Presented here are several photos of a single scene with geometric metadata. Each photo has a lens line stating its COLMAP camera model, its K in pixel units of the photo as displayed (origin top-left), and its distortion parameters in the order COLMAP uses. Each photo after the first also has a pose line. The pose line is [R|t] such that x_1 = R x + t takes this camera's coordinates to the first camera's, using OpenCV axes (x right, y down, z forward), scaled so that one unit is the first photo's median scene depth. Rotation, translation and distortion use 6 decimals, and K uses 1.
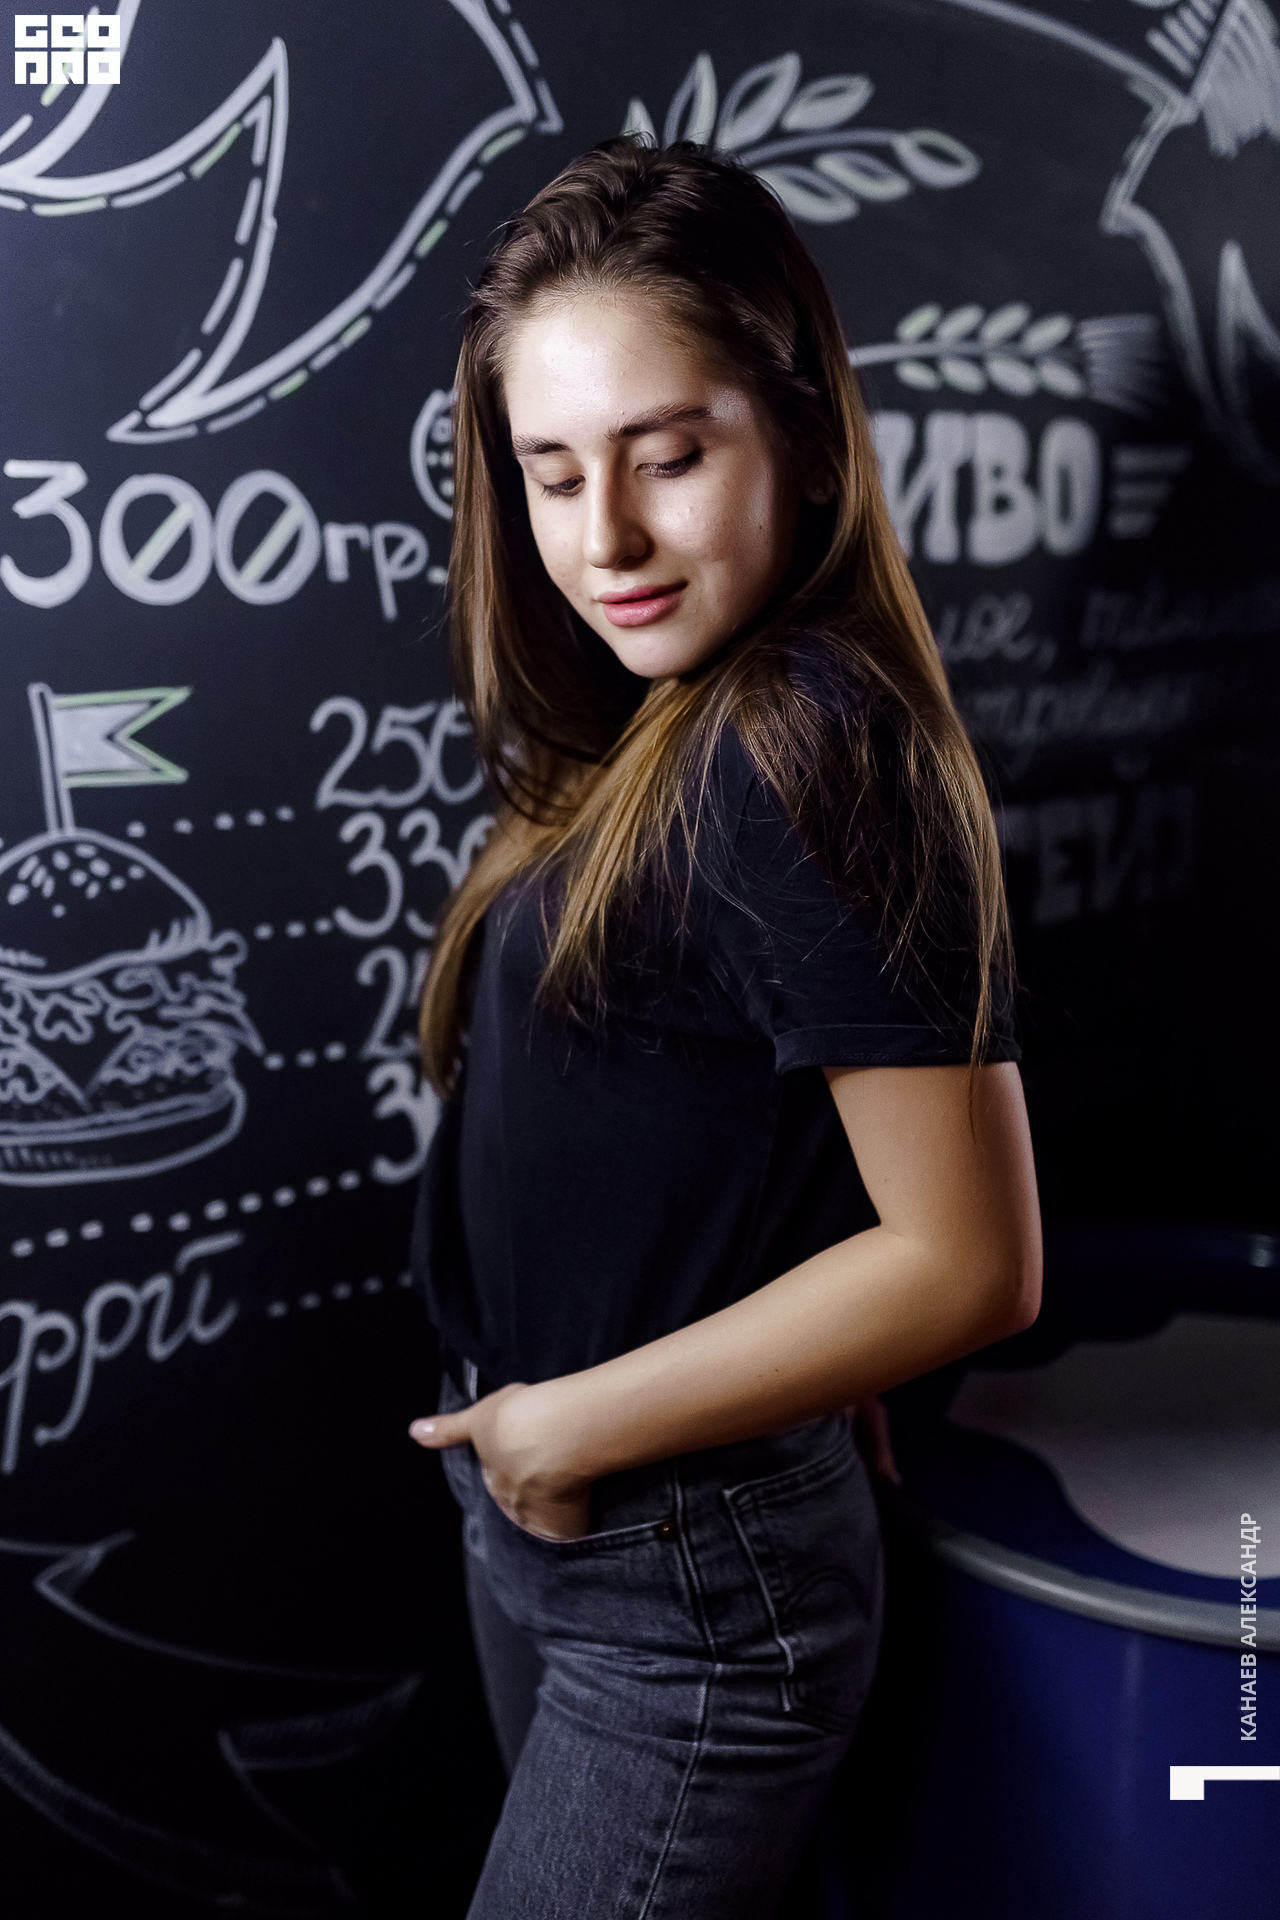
lens RADIAL K [[1841.3, 0, 626.6], [0, 1841.3, 953.0], [0, 0, 1]] dist [-0.006873, 0.000000]
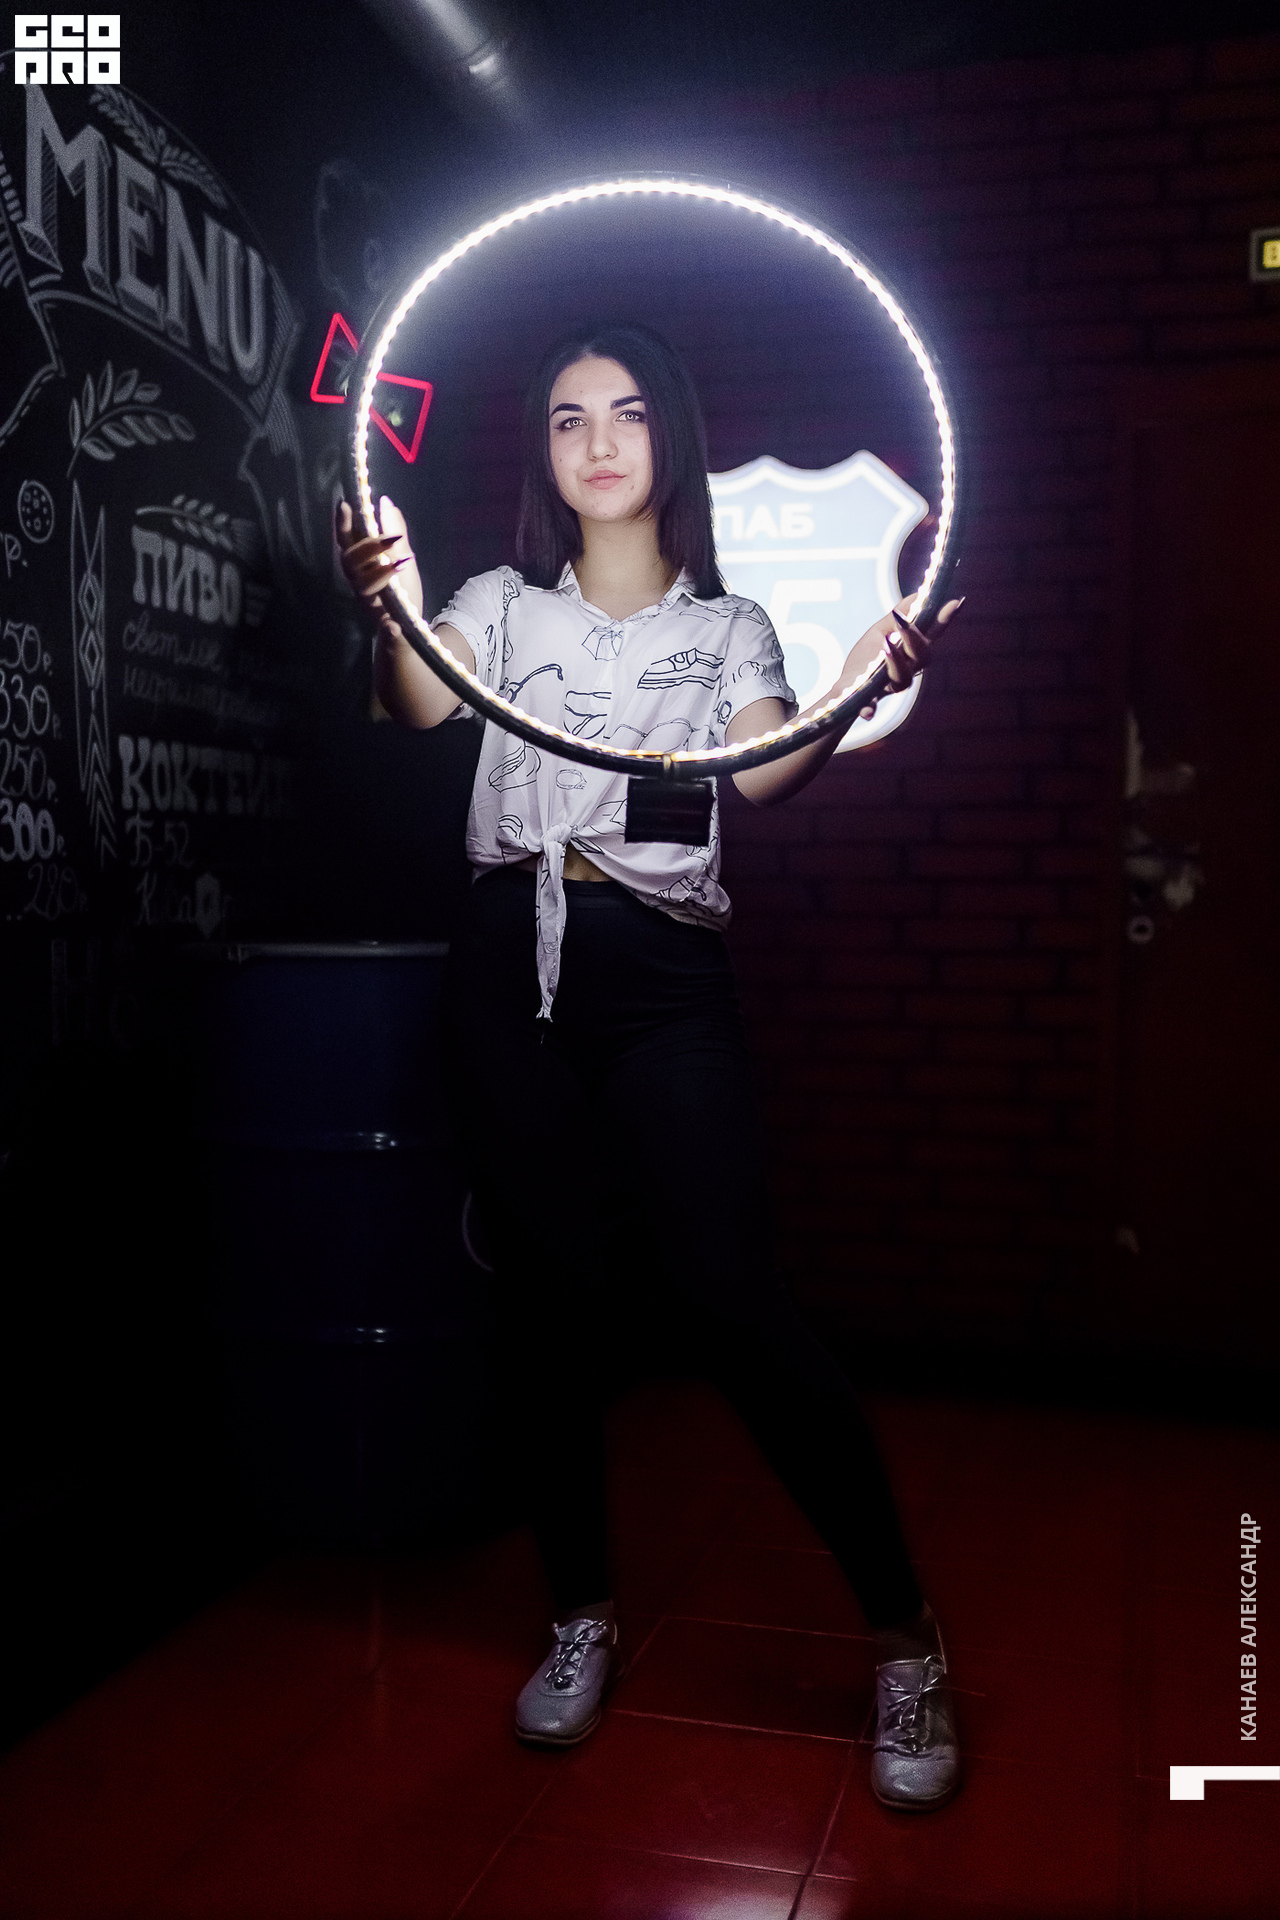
lens RADIAL K [[1841.3, 0, 643.3], [0, 1841.3, 974.2], [0, 0, 1]] dist [-0.006873, 0.000000]
pose [[0.763358, -0.014612, 0.645811, -0.943808], [0.149806, 0.976494, -0.154978, 0.697876], [-0.628366, 0.215050, 0.747603, -0.932037]]
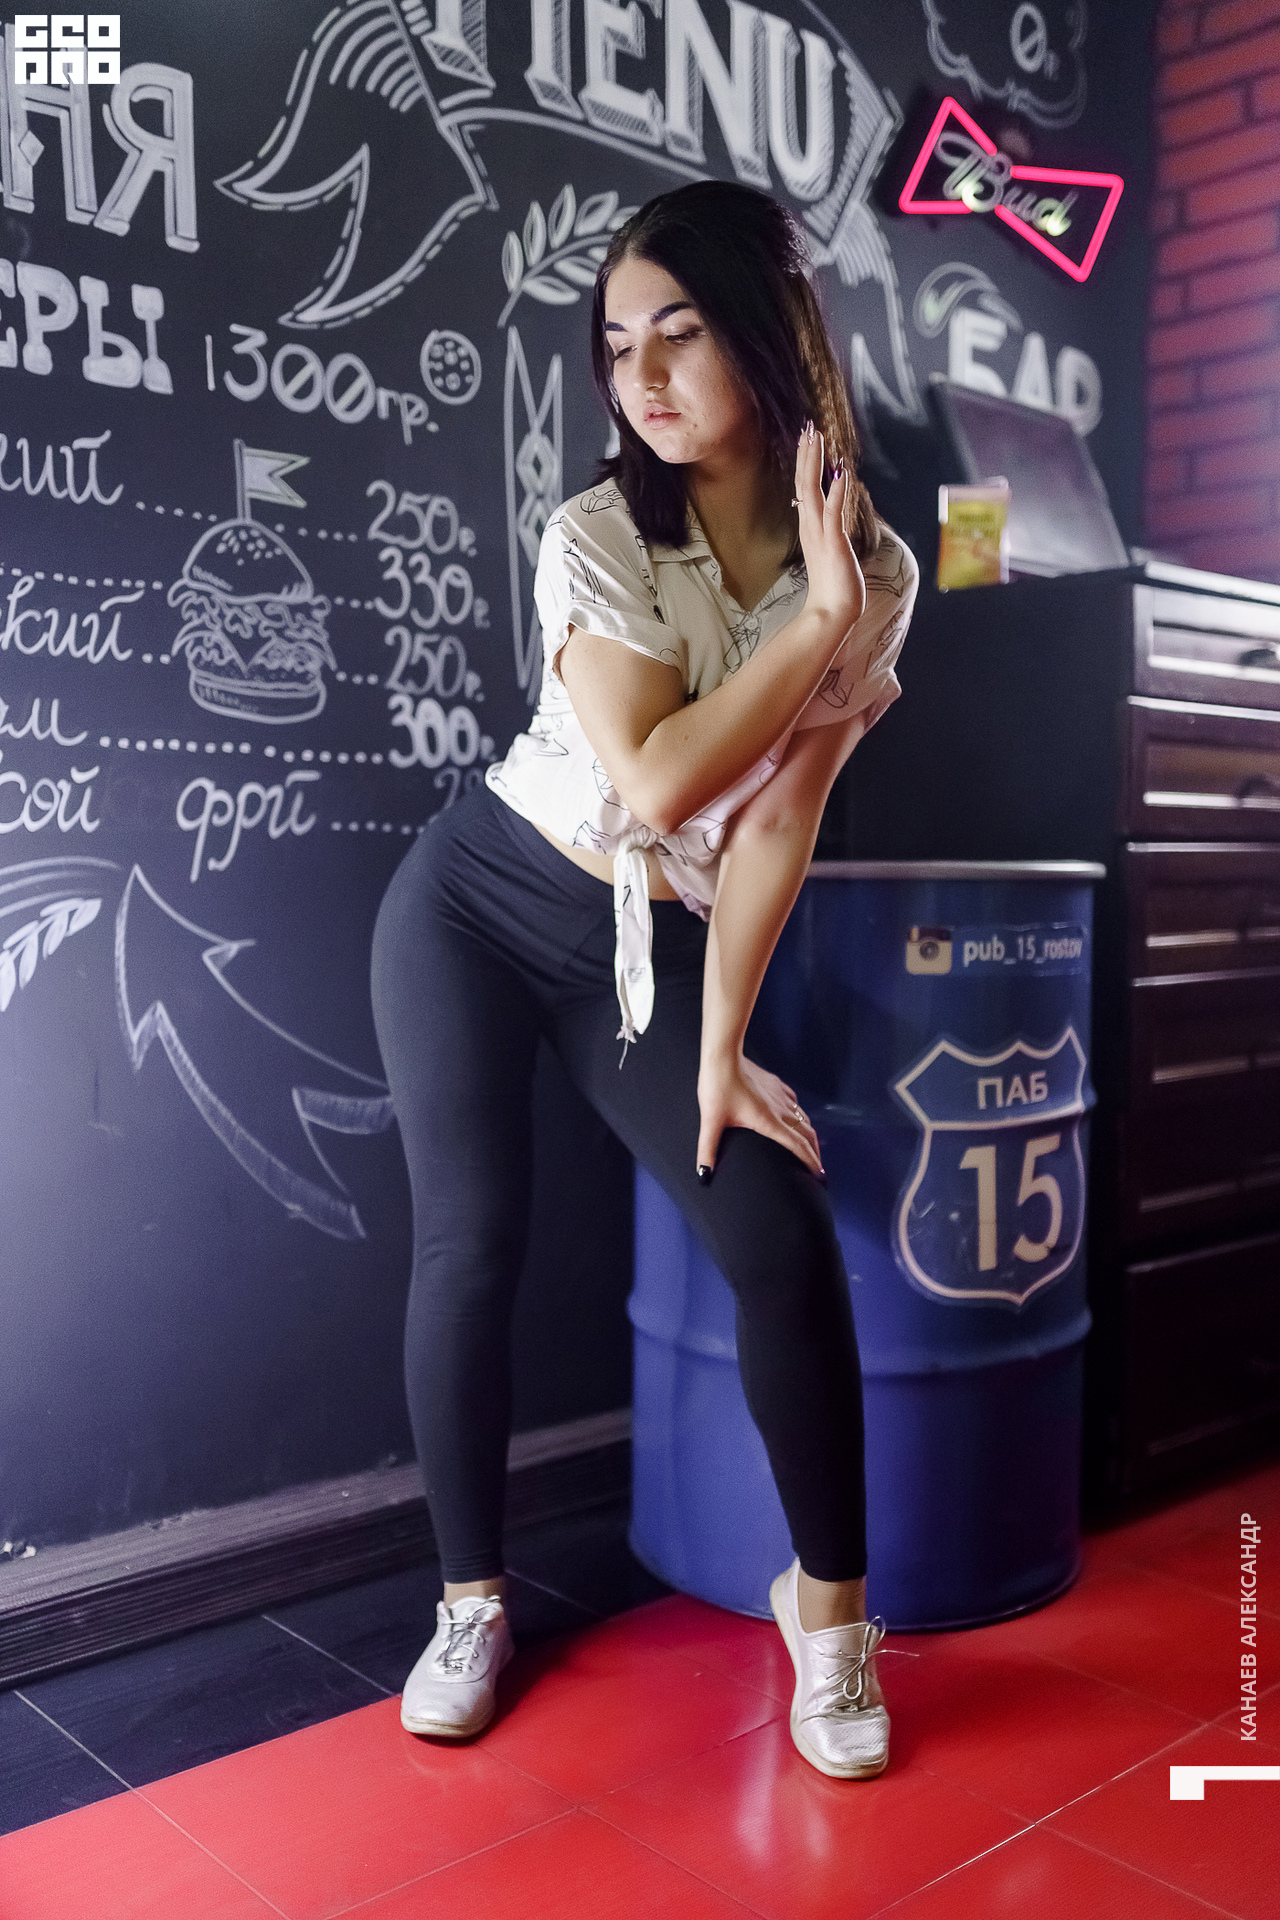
lens RADIAL K [[1841.3, 0, 619.6], [0, 1841.3, 974.0], [0, 0, 1]] dist [-0.006873, 0.000000]
pose [[0.991885, 0.000569, 0.127138, -0.153392], [0.022527, 0.983382, -0.180147, 0.686550], [-0.125128, 0.181549, 0.975389, -0.744166]]
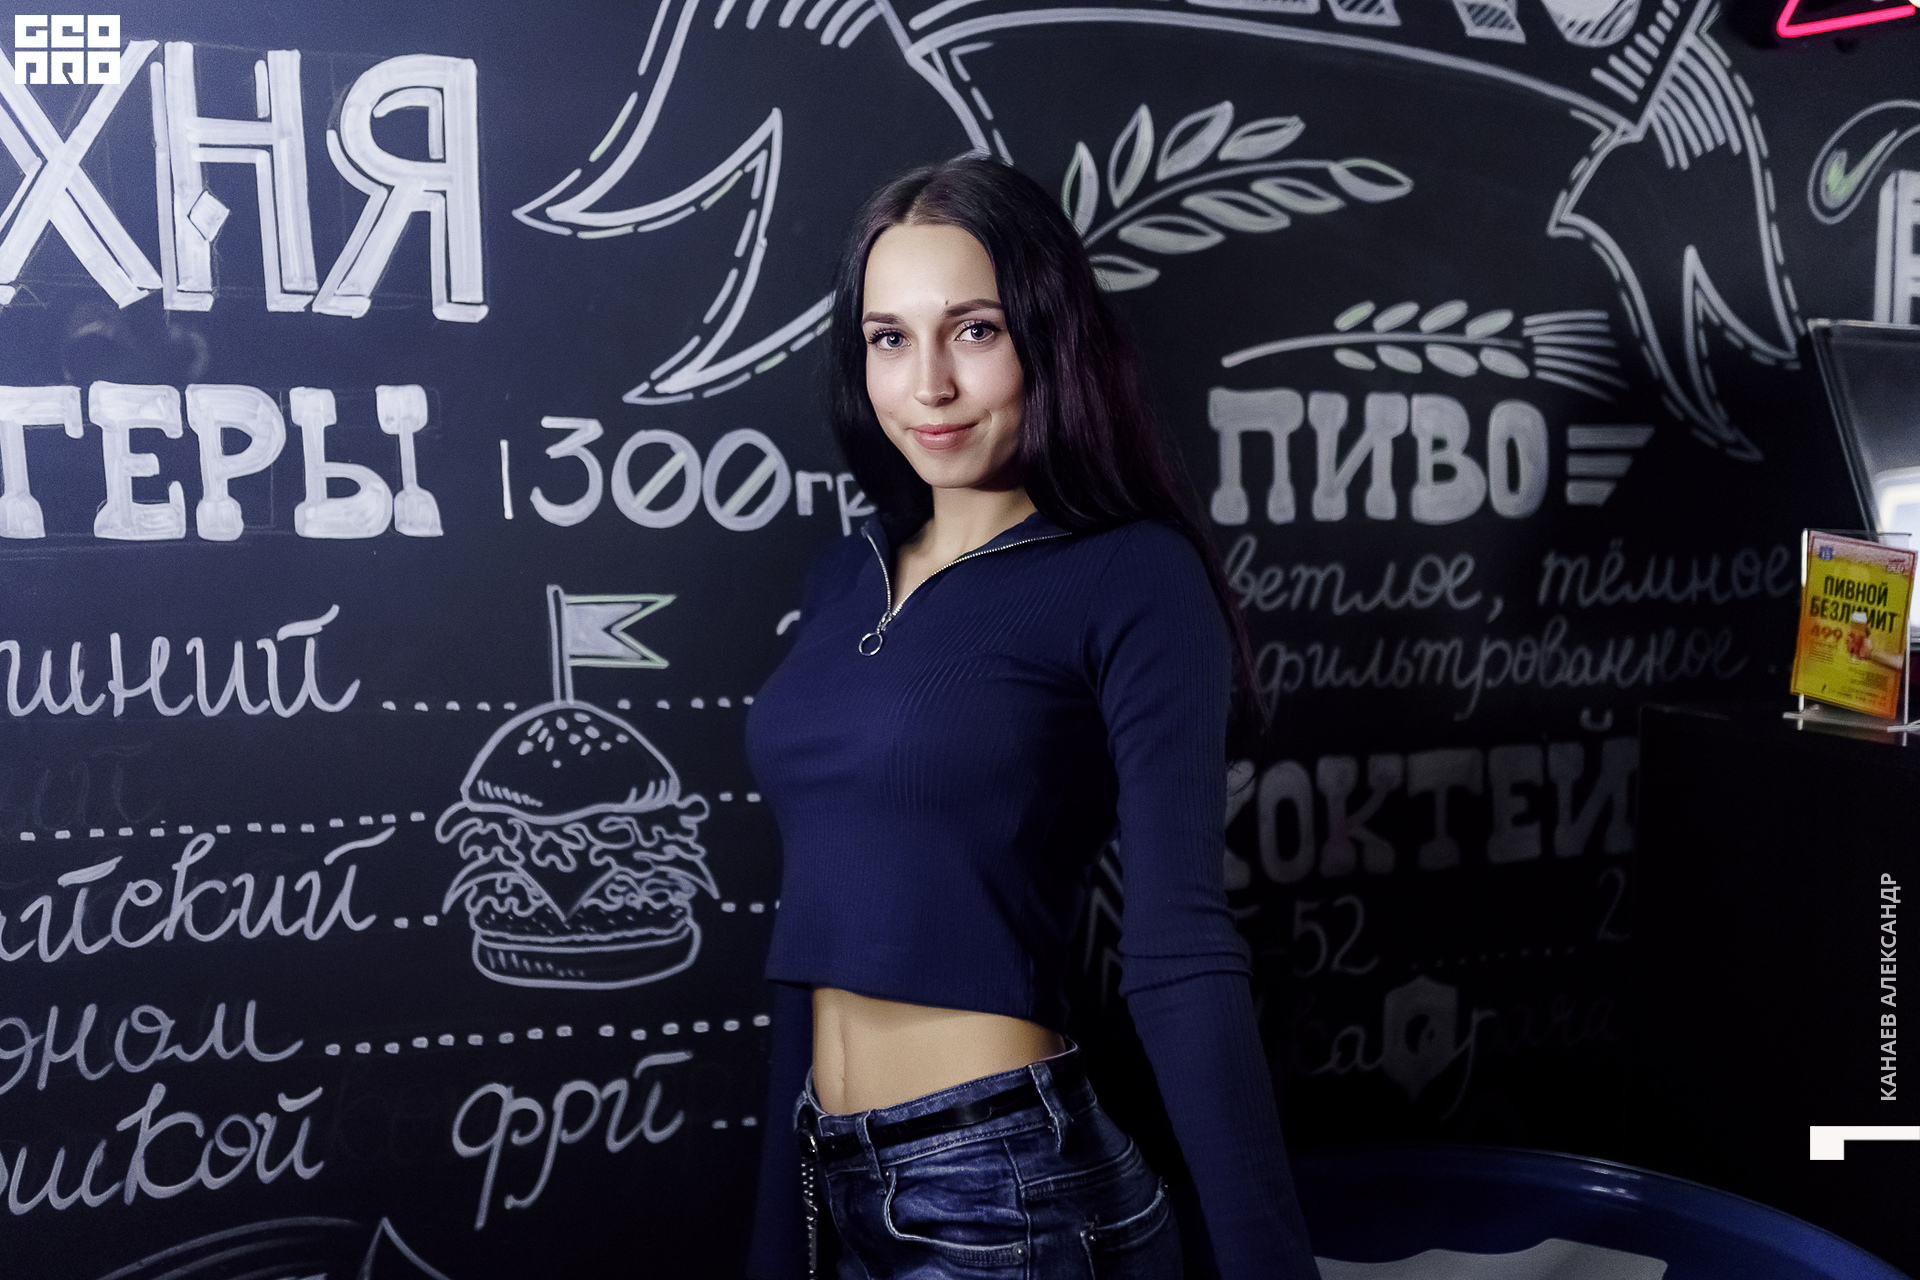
lens RADIAL K [[1841.3, 0, 961.9], [0, 1841.3, 632.8], [0, 0, 1]] dist [-0.006873, 0.000000]
pose [[0.967026, 0.035561, -0.252182, 0.256805], [-0.077768, 0.984141, -0.159434, 0.063755], [0.242512, 0.173789, 0.954455, -0.141820]]
